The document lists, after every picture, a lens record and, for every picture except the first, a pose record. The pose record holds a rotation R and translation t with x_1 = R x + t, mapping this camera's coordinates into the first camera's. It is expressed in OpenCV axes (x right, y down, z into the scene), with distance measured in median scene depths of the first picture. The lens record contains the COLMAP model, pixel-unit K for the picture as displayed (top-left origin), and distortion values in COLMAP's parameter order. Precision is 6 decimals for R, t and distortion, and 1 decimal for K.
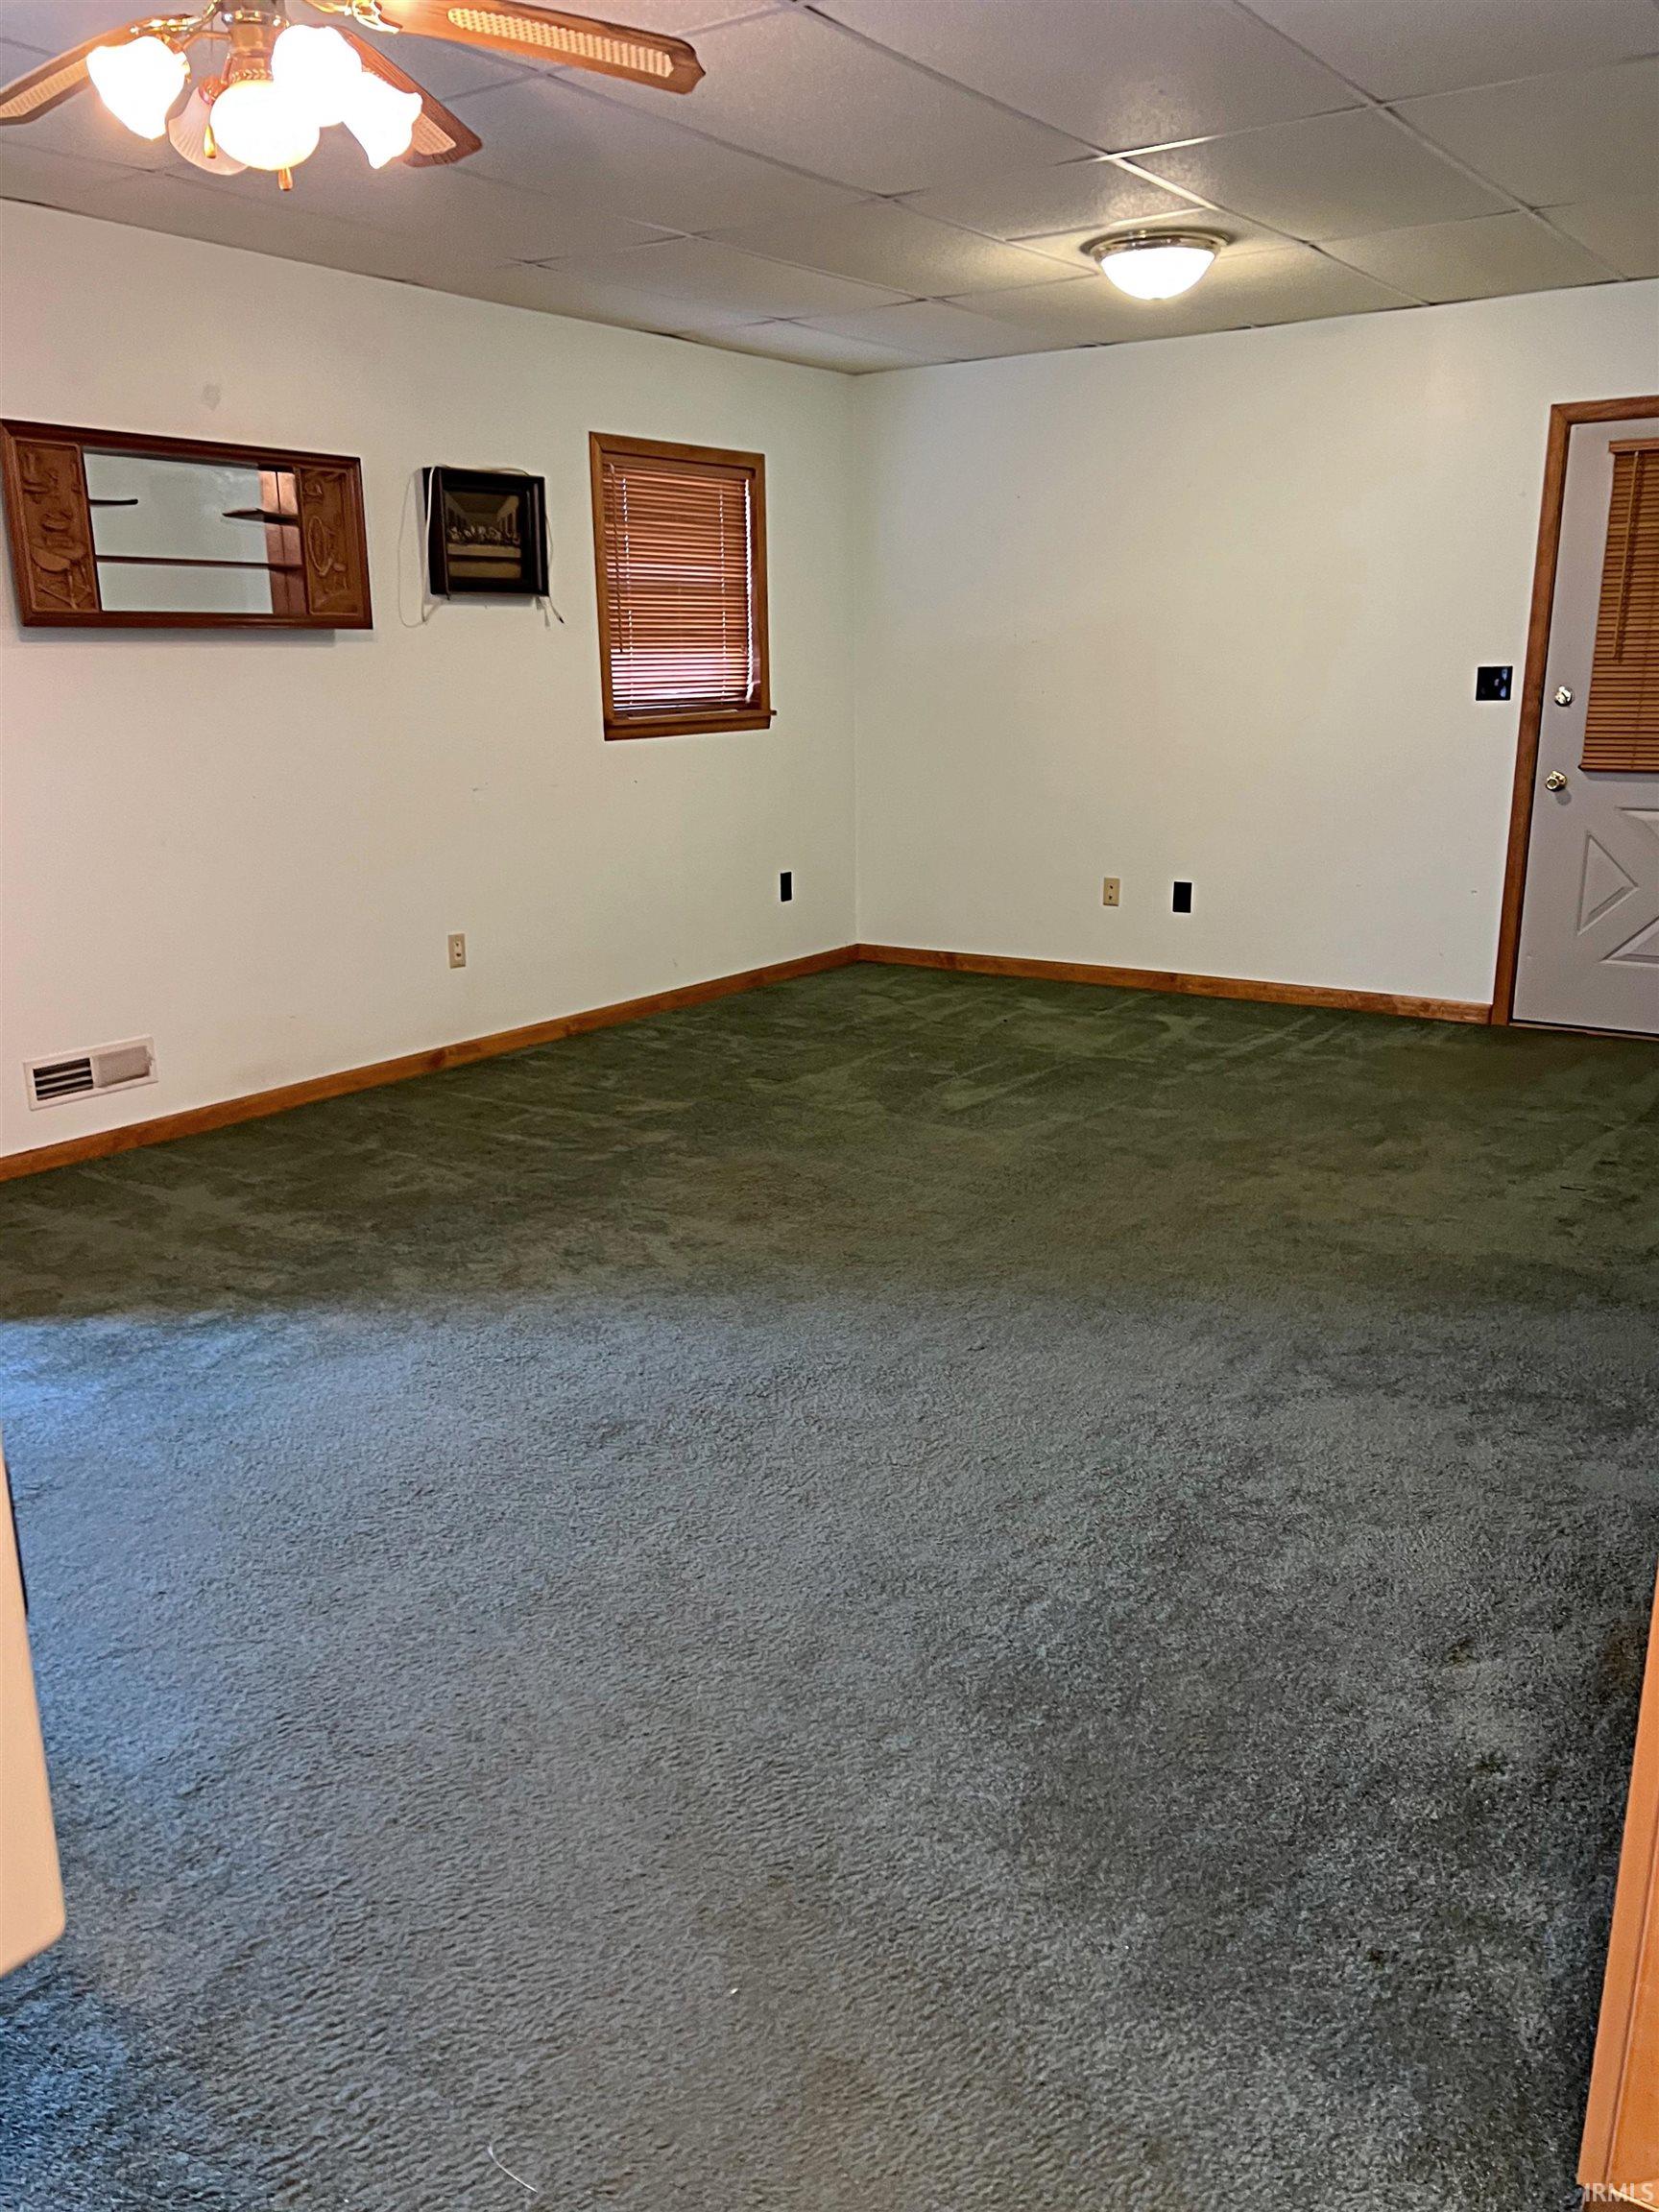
lens RADIAL K [[1702.0, 0, 829.5], [0, 1702.0, 1106.0], [0, 0, 1]] dist [0.001378, 0.000398]
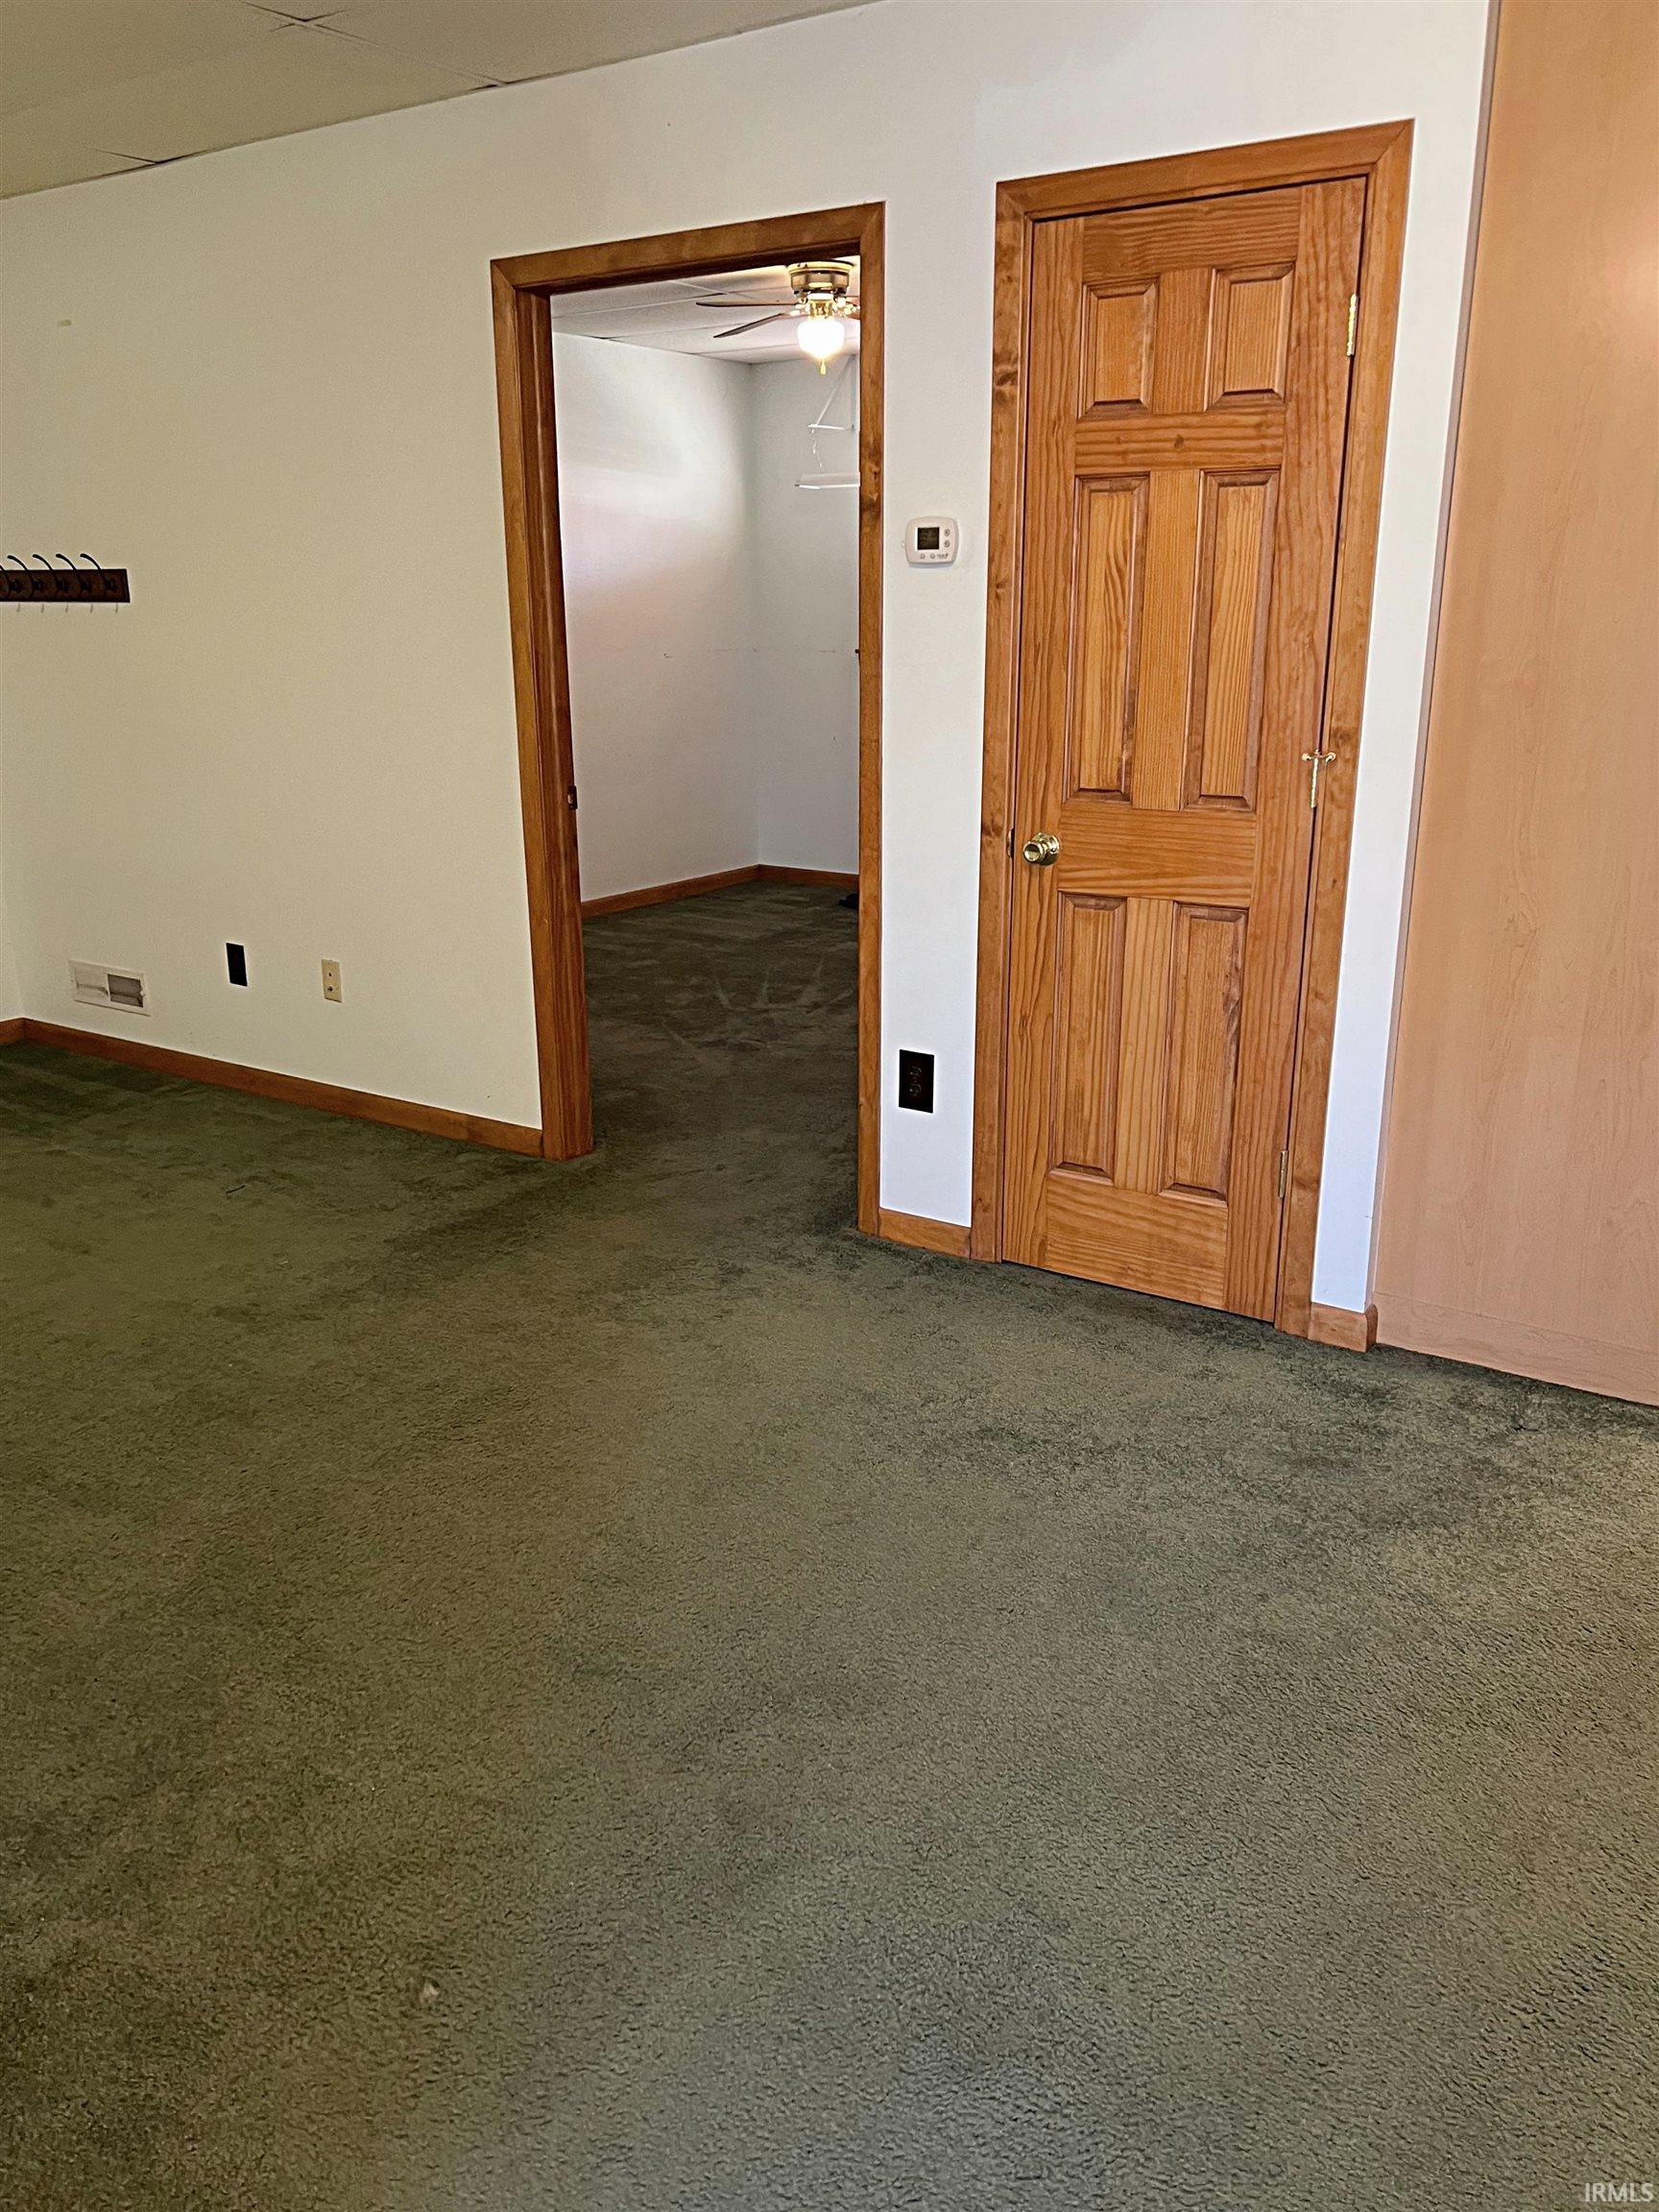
lens RADIAL K [[1702.0, 0, 829.5], [0, 1702.0, 1106.0], [0, 0, 1]] dist [0.001378, 0.000398]
pose [[-0.008779, -0.281904, 0.959402, -0.553795], [0.264399, 0.924639, 0.274109, -0.192976], [-0.964373, 0.256072, 0.066418, 0.635764]]
